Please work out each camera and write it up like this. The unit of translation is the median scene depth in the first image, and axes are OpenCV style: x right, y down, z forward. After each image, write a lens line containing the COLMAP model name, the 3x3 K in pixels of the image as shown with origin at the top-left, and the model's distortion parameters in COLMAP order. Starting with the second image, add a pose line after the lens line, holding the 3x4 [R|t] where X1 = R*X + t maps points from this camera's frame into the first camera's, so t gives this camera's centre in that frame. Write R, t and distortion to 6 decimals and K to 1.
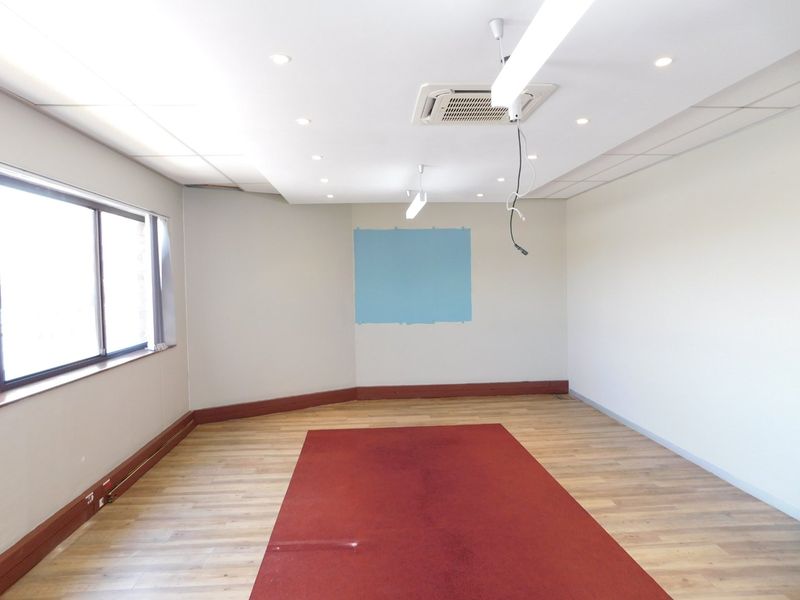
lens RADIAL K [[527.1, 0, 397.4], [0, 527.1, 301.2], [0, 0, 1]] dist [-0.066258, 0.051444]
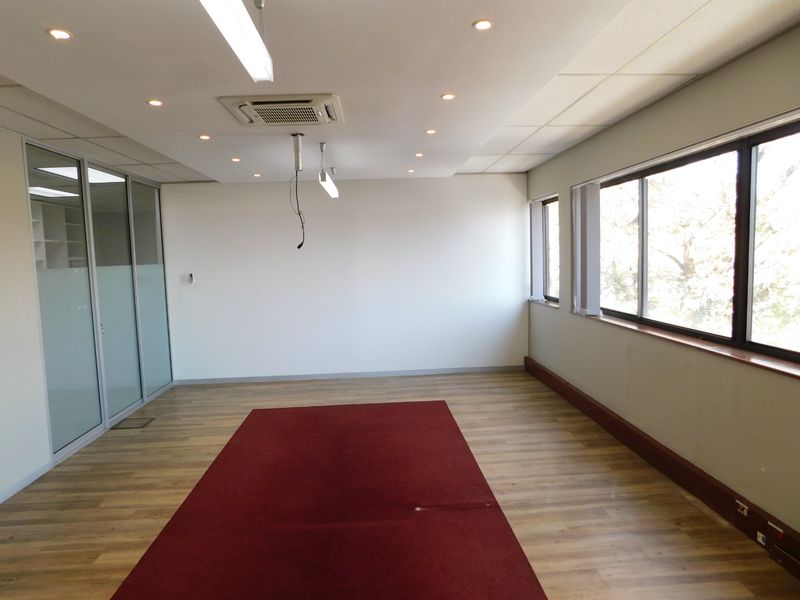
lens RADIAL K [[527.1, 0, 397.4], [0, 527.1, 301.2], [0, 0, 1]] dist [-0.066258, 0.051444]
pose [[-0.998872, 0.042806, 0.020535, -0.078286], [0.045006, 0.991449, 0.122488, -0.081904], [-0.015116, 0.123274, -0.992258, 1.934288]]
